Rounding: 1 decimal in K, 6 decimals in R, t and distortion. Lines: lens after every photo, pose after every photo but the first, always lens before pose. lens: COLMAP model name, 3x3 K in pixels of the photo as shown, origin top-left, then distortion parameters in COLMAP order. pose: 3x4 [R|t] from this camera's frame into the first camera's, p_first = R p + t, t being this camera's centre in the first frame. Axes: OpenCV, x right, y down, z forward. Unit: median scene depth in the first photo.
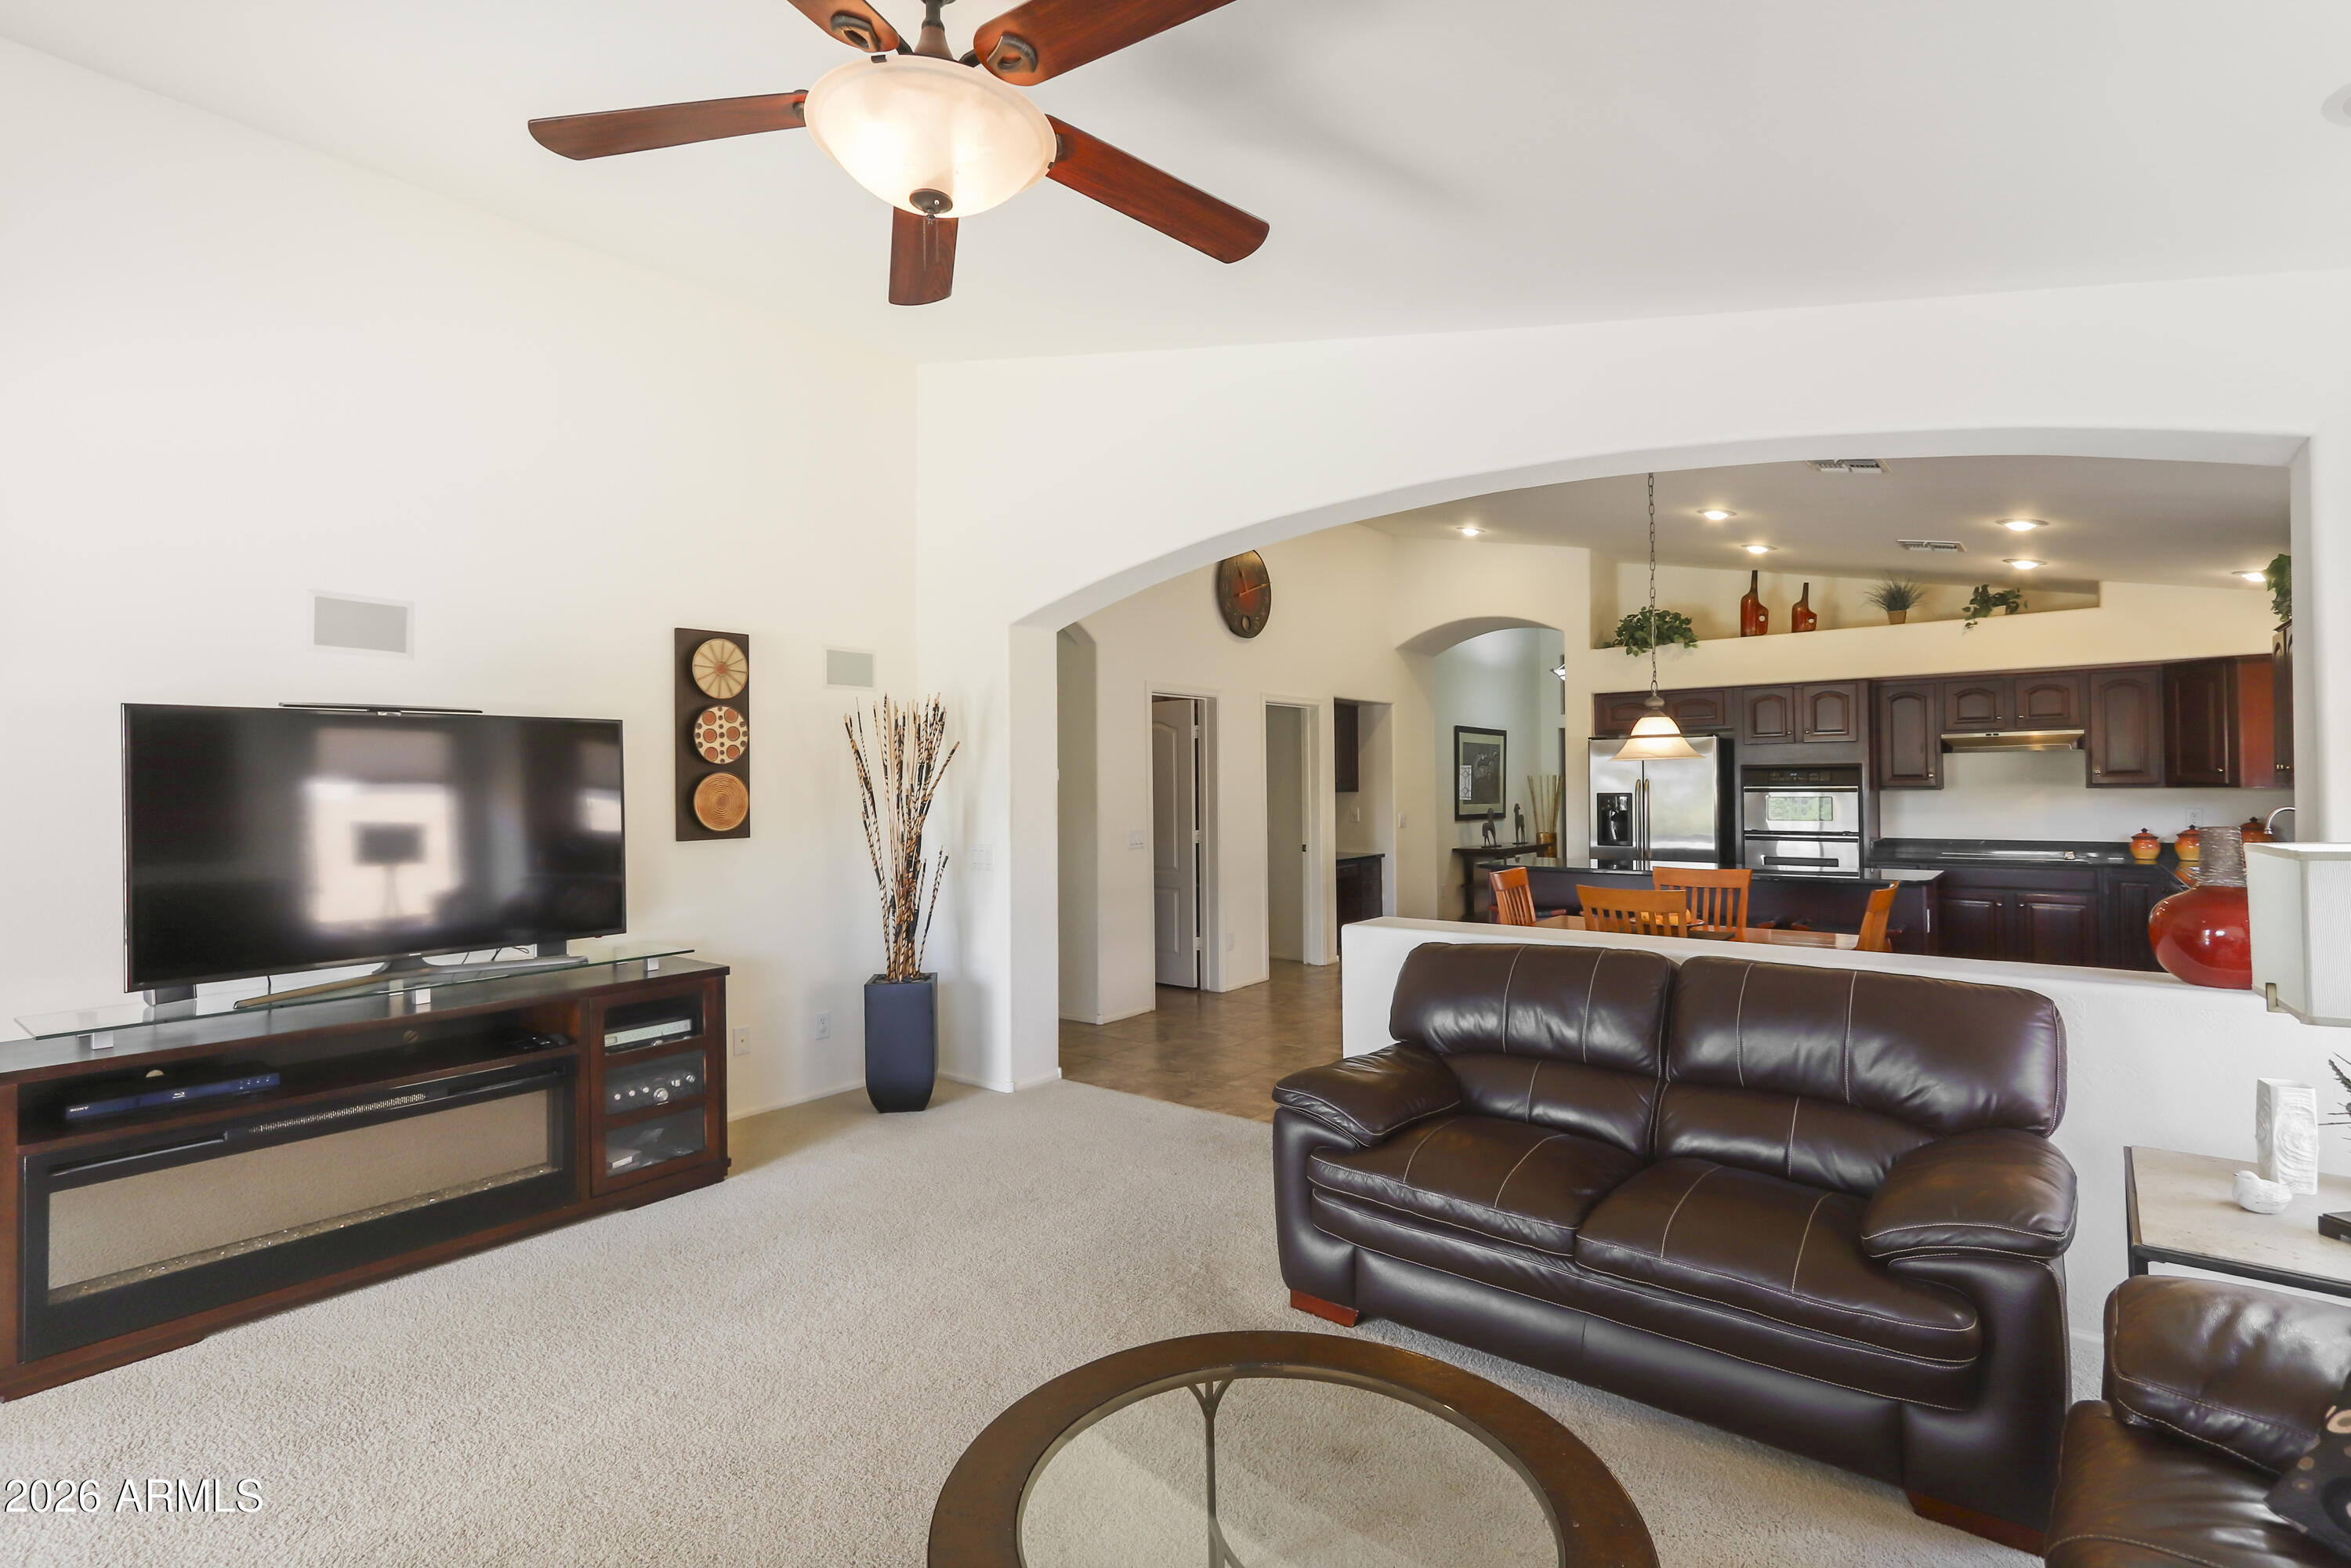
lens RADIAL K [[1104.4, 0, 1181.3], [0, 1104.4, 778.0], [0, 0, 1]] dist [-0.000125, 0.004346]
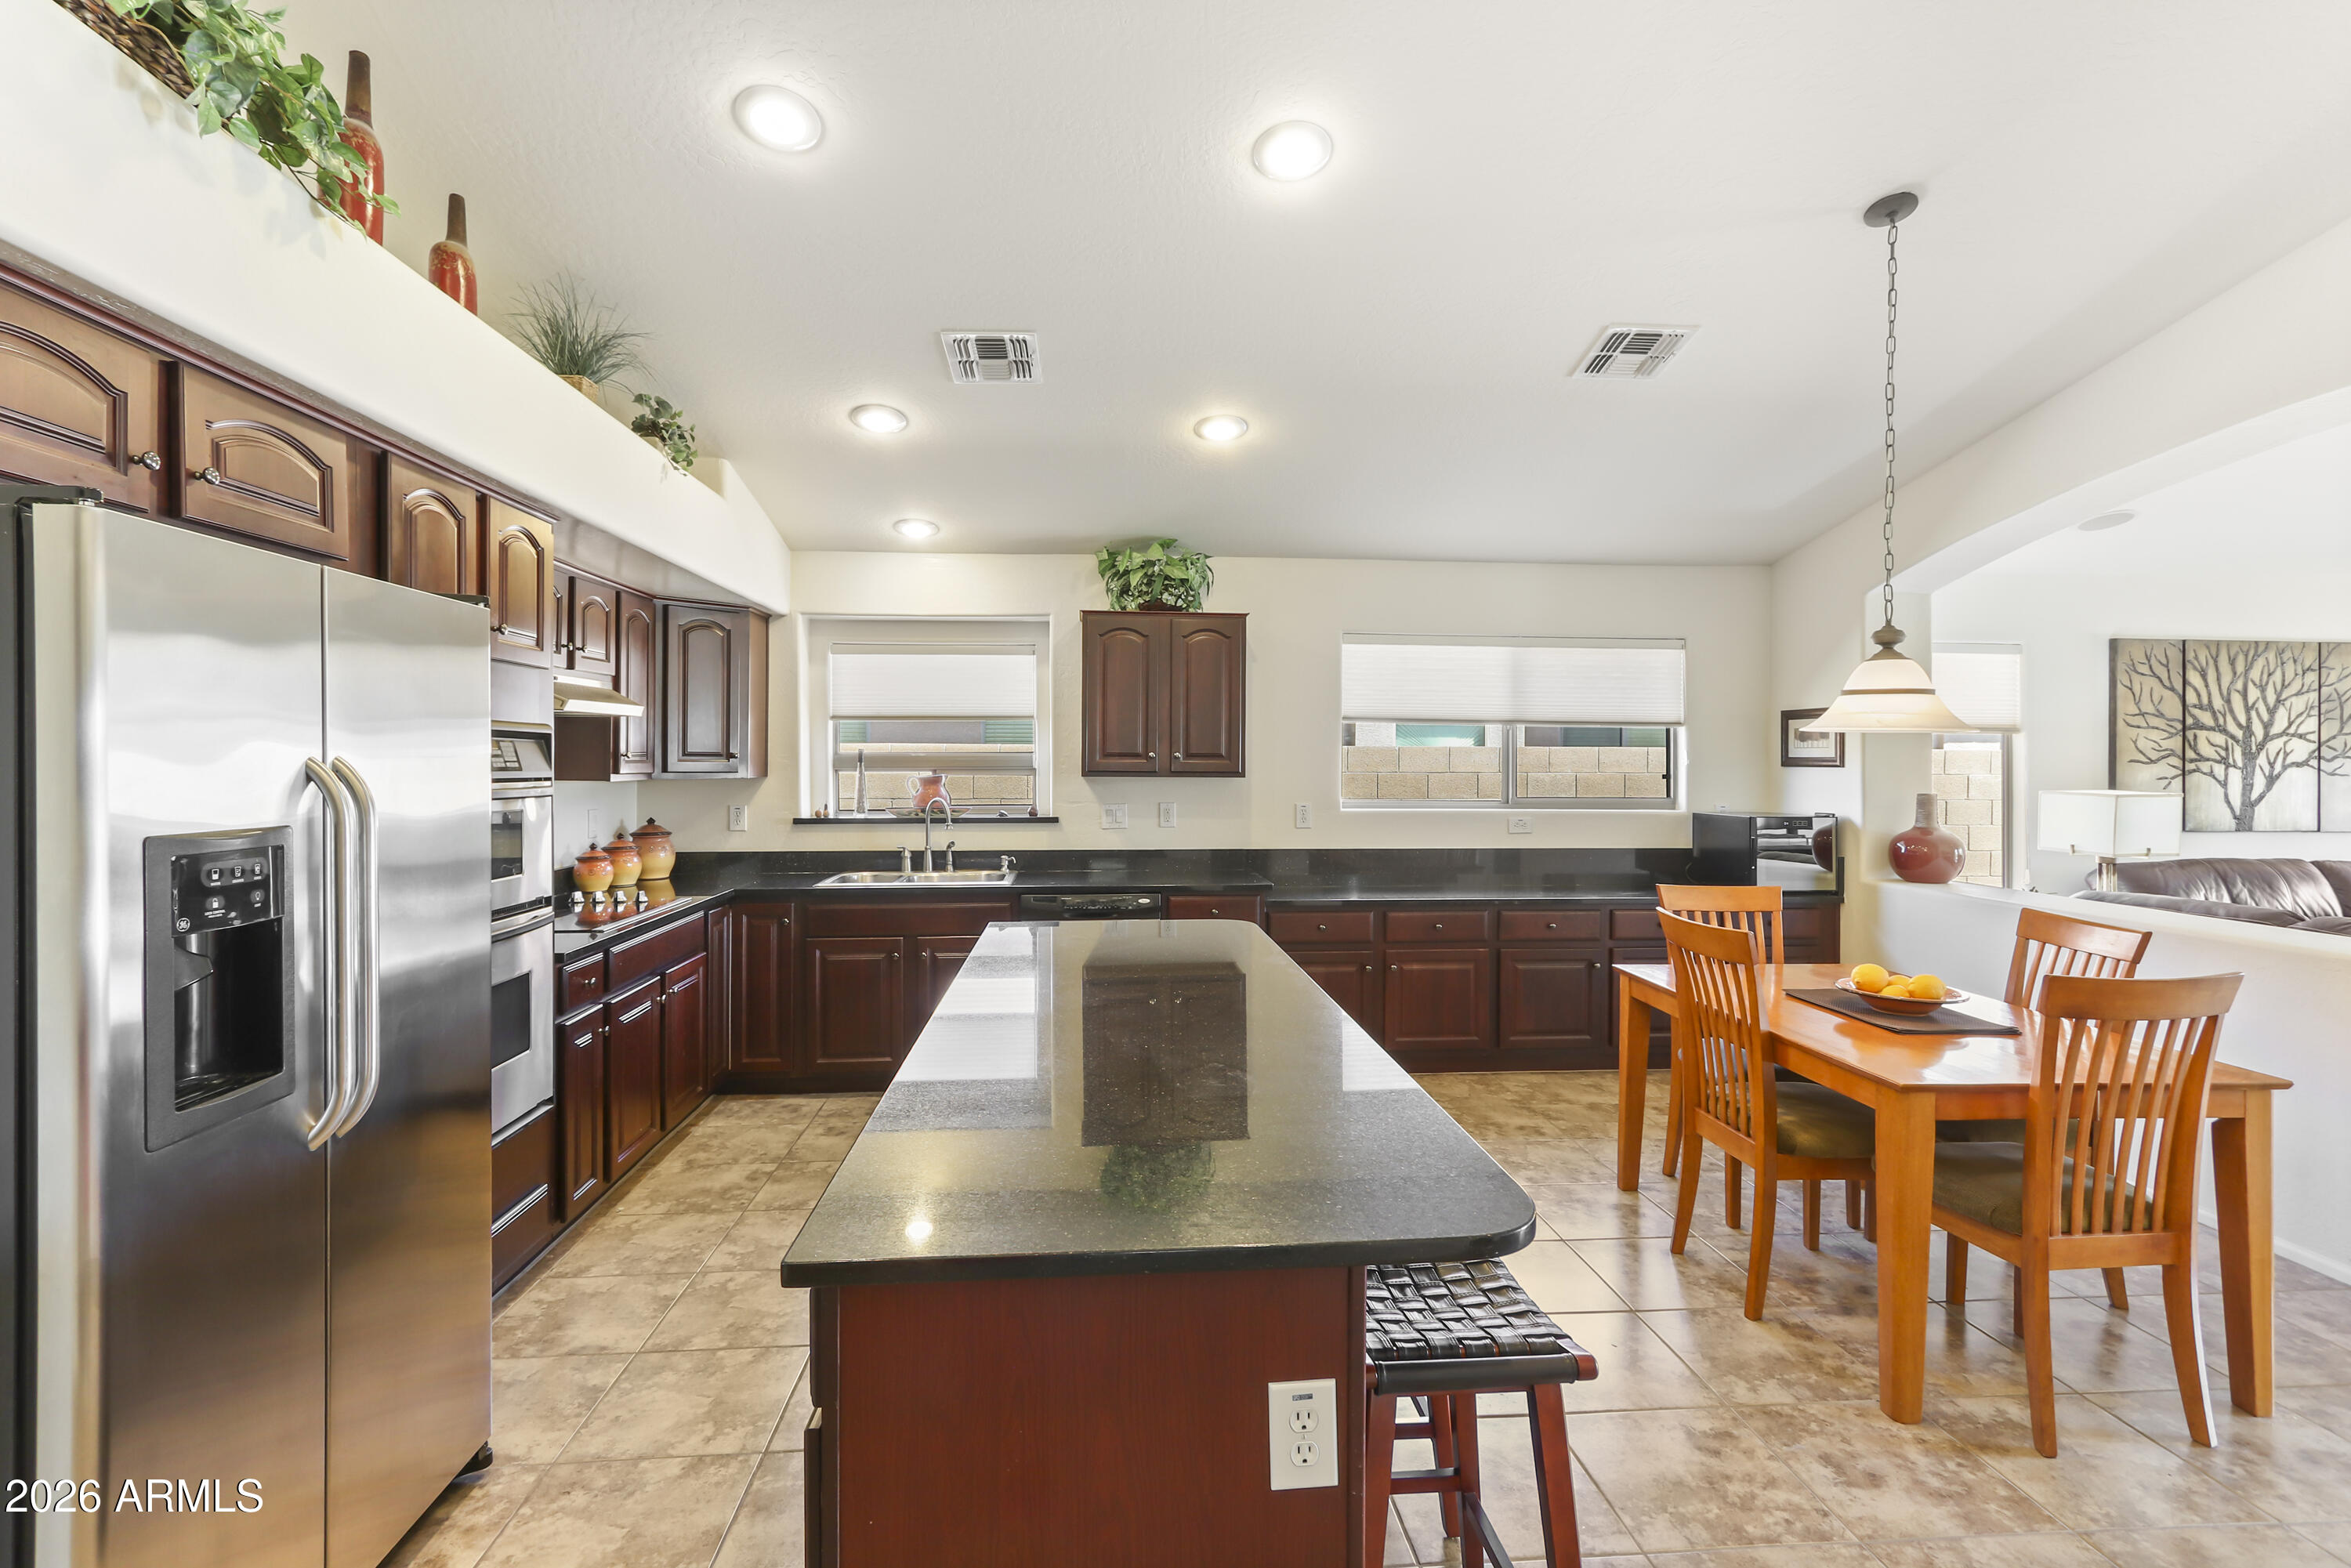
lens RADIAL K [[1104.4, 0, 1176.5], [0, 1104.4, 769.5], [0, 0, 1]] dist [-0.000125, 0.004346]
pose [[-0.685186, 0.000408, 0.728368, 0.162931], [-0.001891, 0.999995, -0.002339, 0.003683], [-0.728366, -0.002980, -0.685182, 1.107758]]
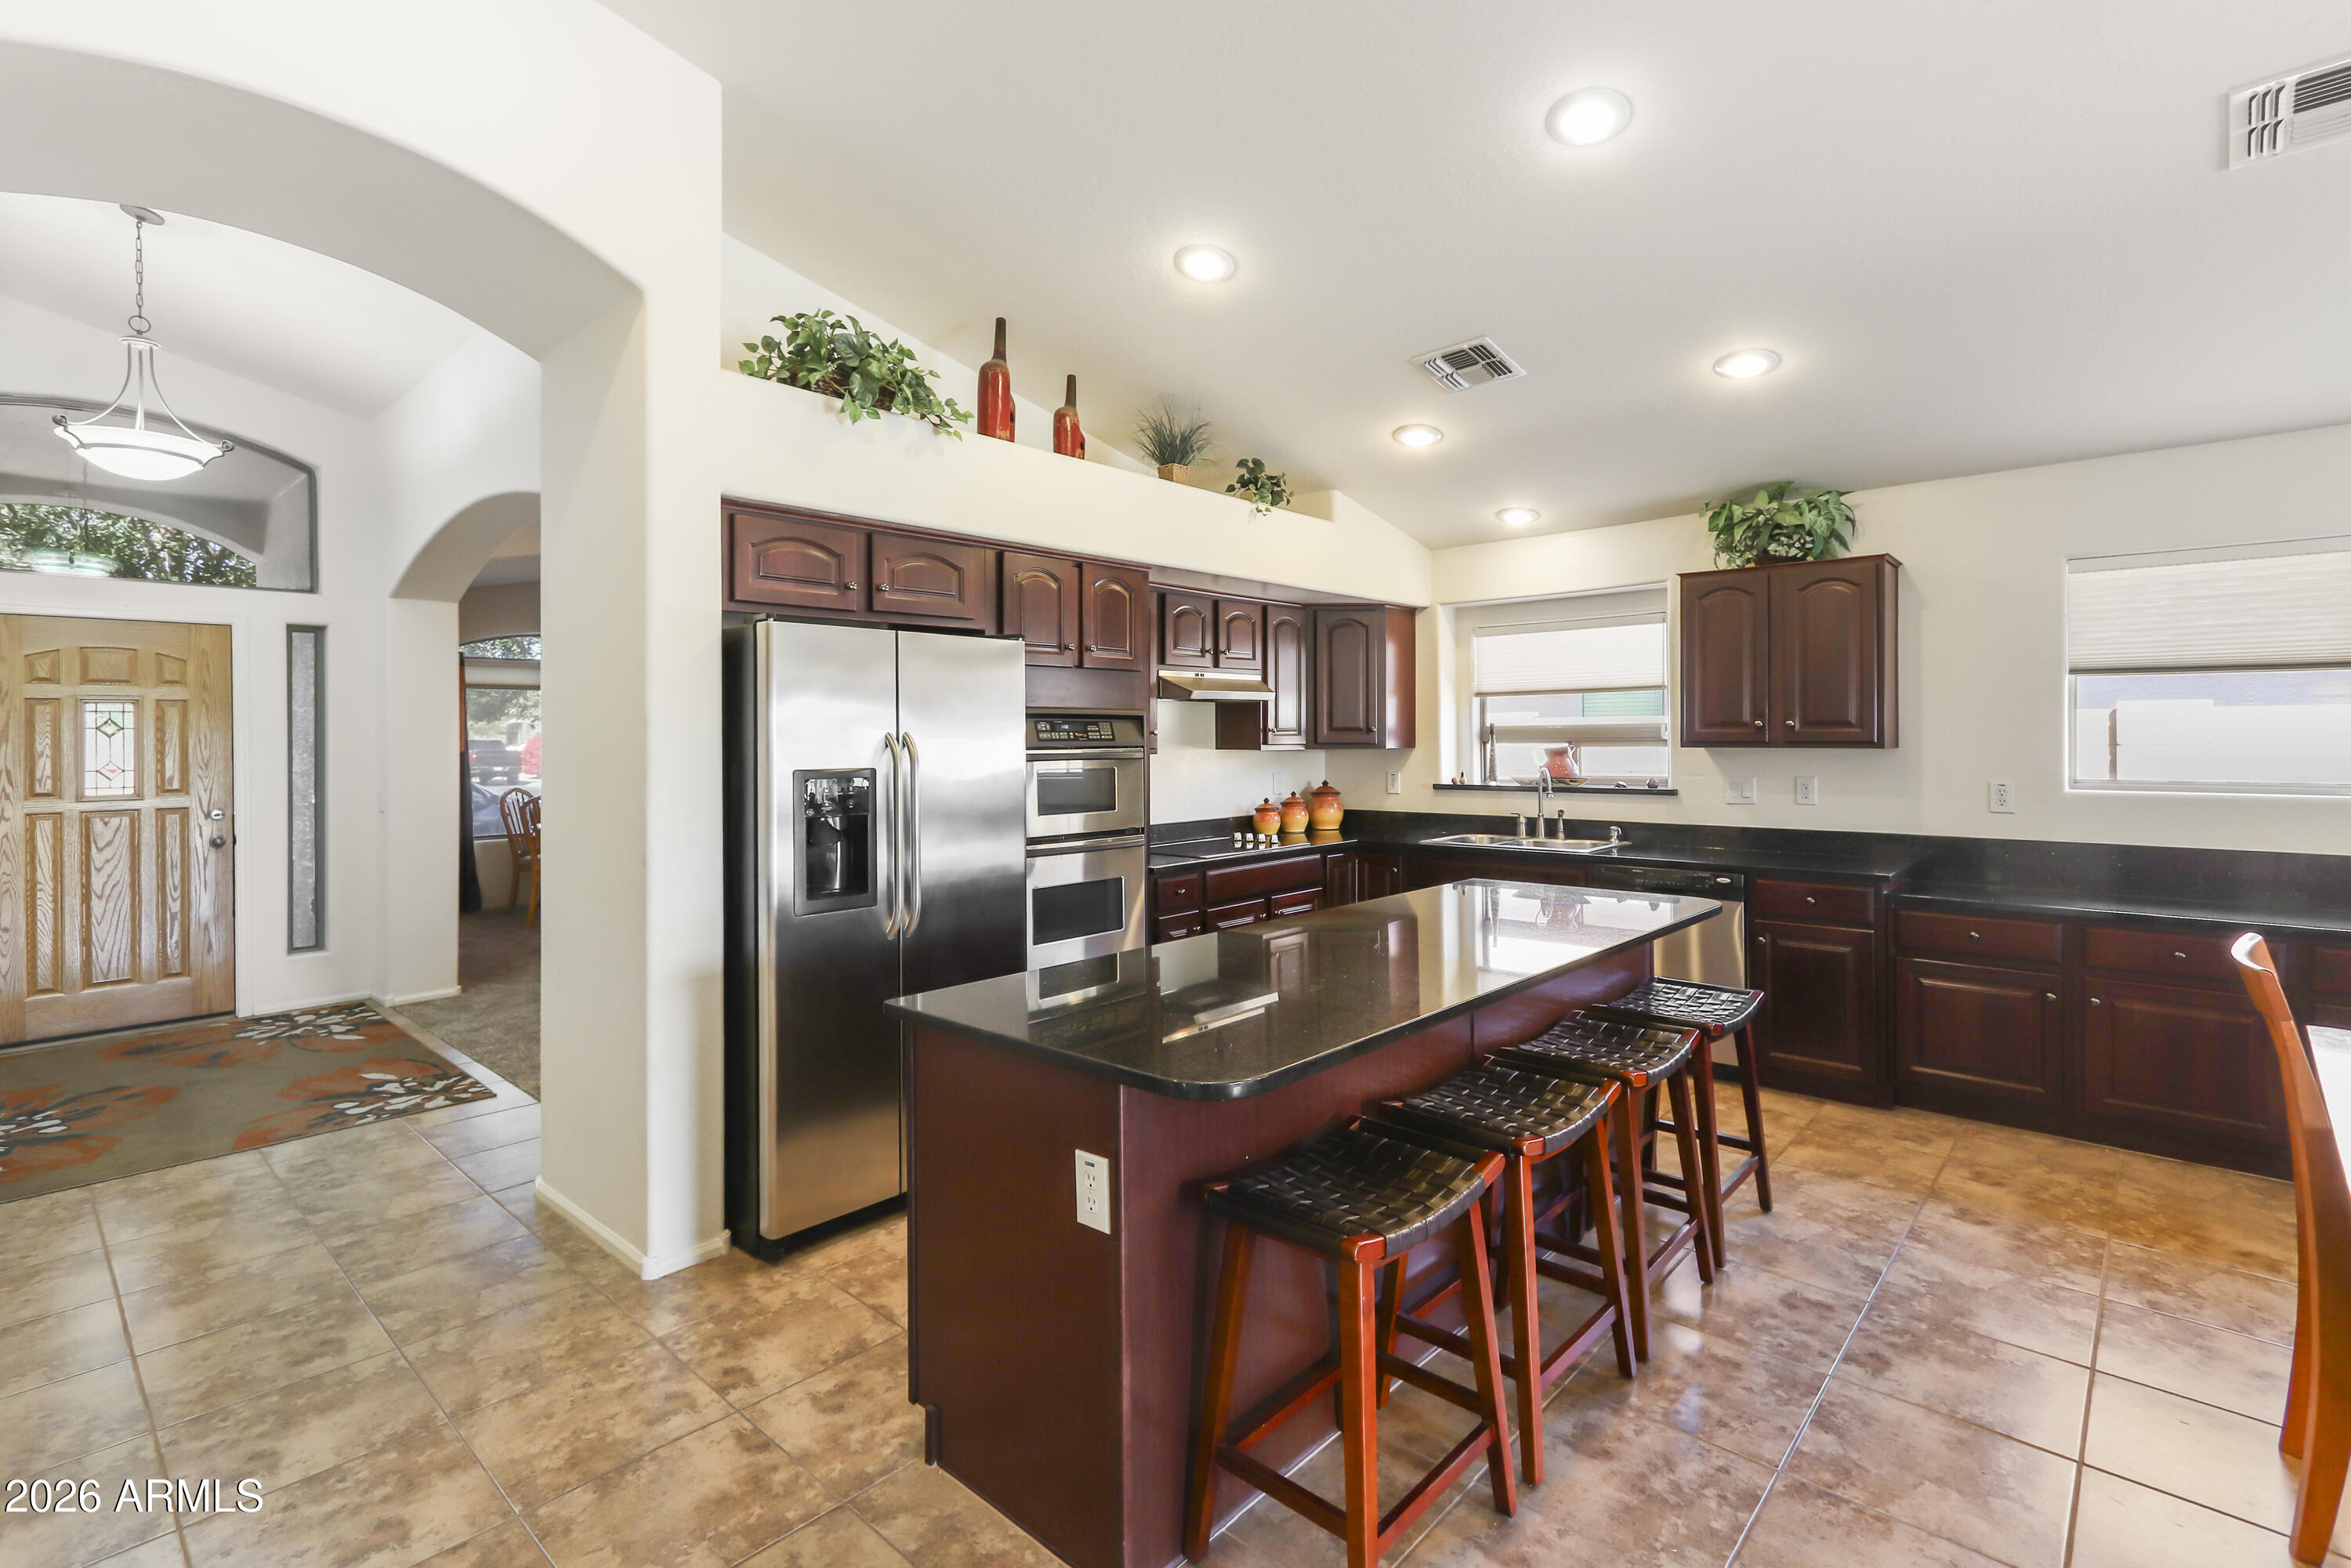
lens RADIAL K [[1104.4, 0, 1160.4], [0, 1104.4, 733.3], [0, 0, 1]] dist [-0.000125, 0.004346]
pose [[0.076635, 0.012271, 0.996984, 0.028914], [-0.001196, 0.999925, -0.012215, 0.006560], [-0.997058, -0.000256, 0.076644, 0.943700]]
